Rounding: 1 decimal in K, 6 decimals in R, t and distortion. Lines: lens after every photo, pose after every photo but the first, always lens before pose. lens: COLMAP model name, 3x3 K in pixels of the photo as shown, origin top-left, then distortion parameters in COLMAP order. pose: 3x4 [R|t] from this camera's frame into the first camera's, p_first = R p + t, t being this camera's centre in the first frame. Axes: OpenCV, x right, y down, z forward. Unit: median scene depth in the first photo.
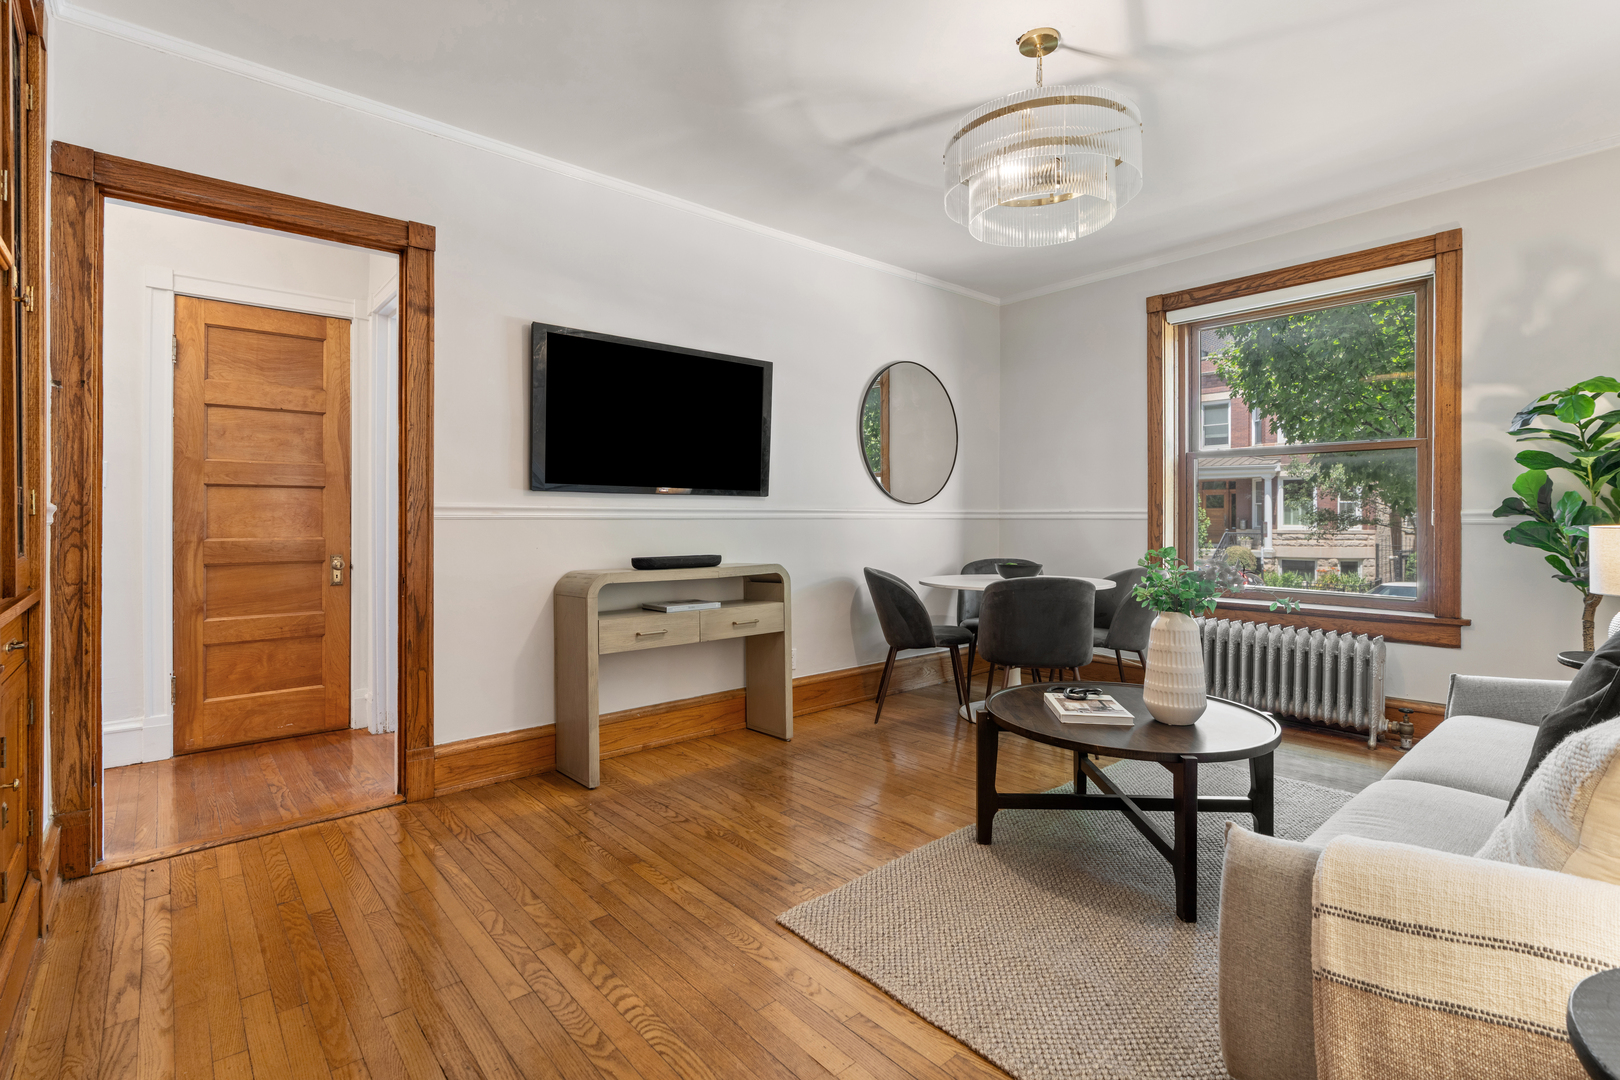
lens RADIAL K [[740.6, 0, 796.8], [0, 740.6, 518.6], [0, 0, 1]] dist [-0.002815, 0.001356]
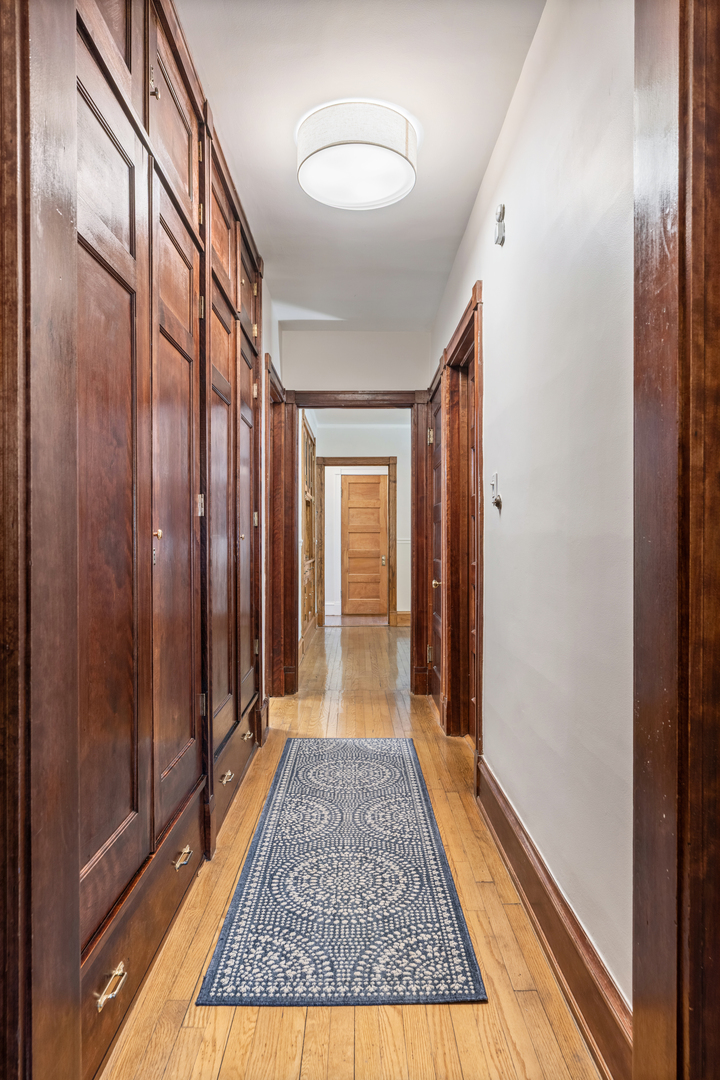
lens RADIAL K [[646.7, 0, 360.0], [0, 646.7, 541.2], [0, 0, 1]] dist [0.000435, 0.000002]
pose [[0.759715, -0.000190, -0.650257, 0.703803], [-0.000187, 1.000000, -0.000510, -0.004343], [0.650257, 0.000510, 0.759715, -0.729488]]
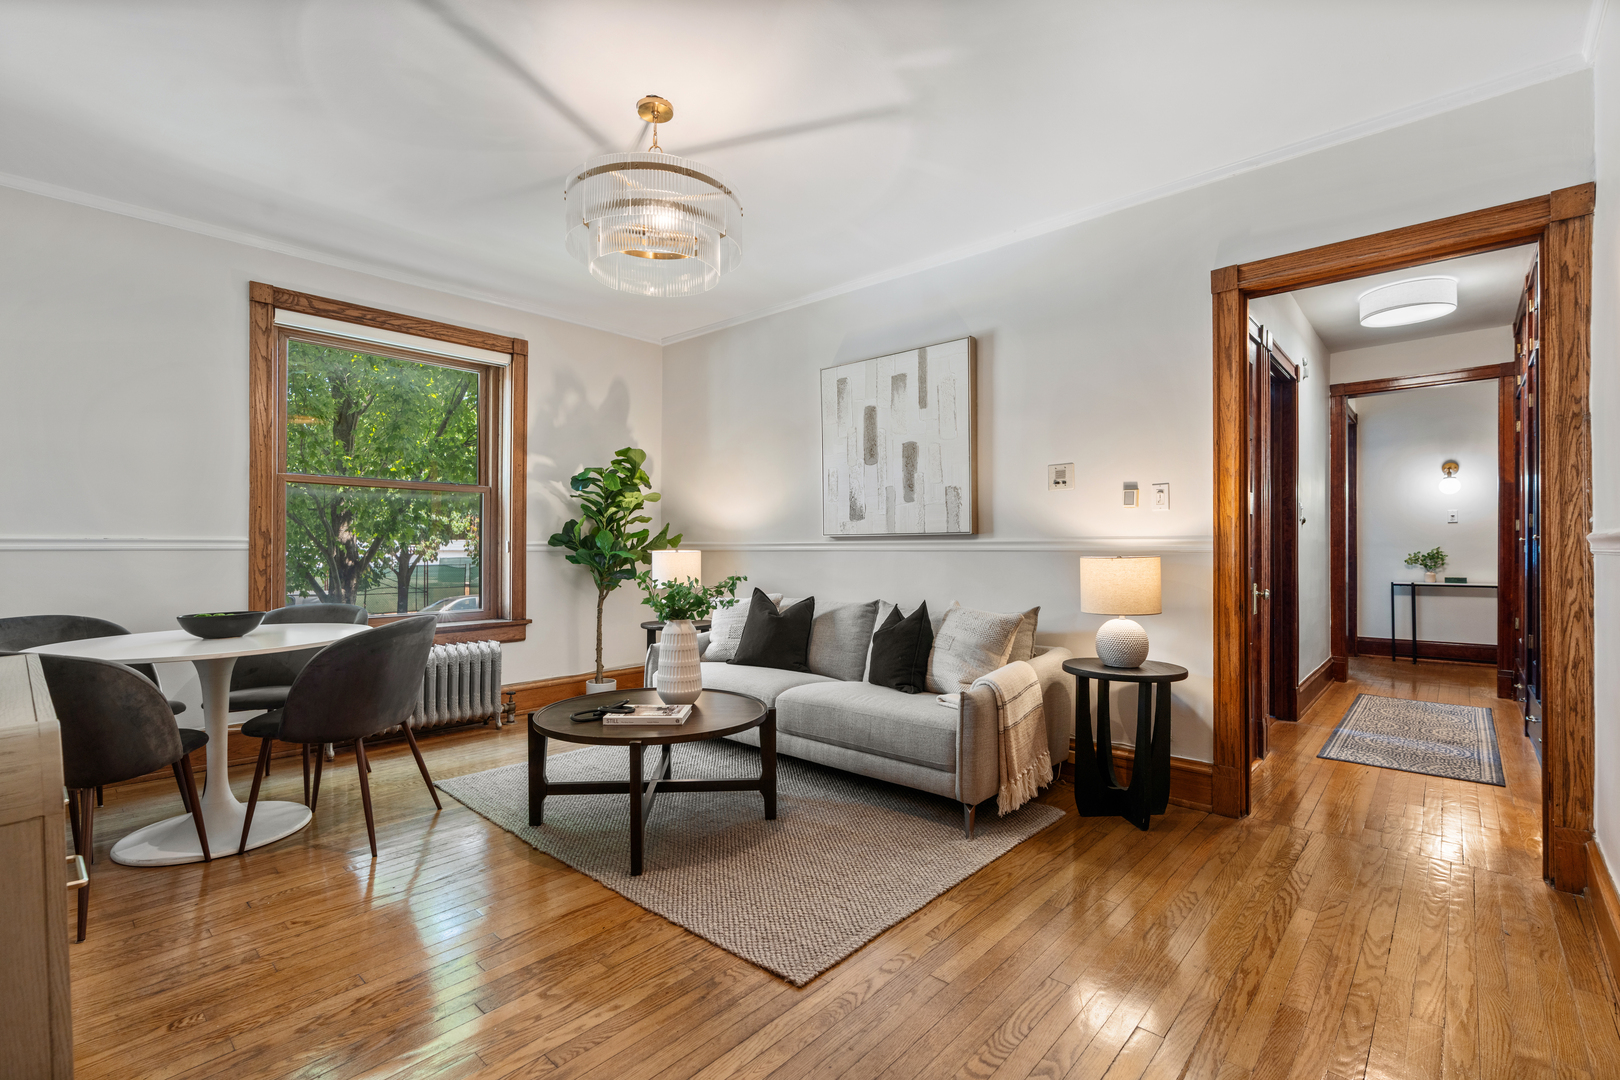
lens RADIAL K [[740.6, 0, 789.8], [0, 740.6, 549.6], [0, 0, 1]] dist [-0.002815, 0.001356]
pose [[-0.113507, -0.004200, 0.993528, -0.552007], [0.002972, 0.999985, 0.004567, -0.001058], [-0.993533, 0.003472, -0.113493, 0.658785]]
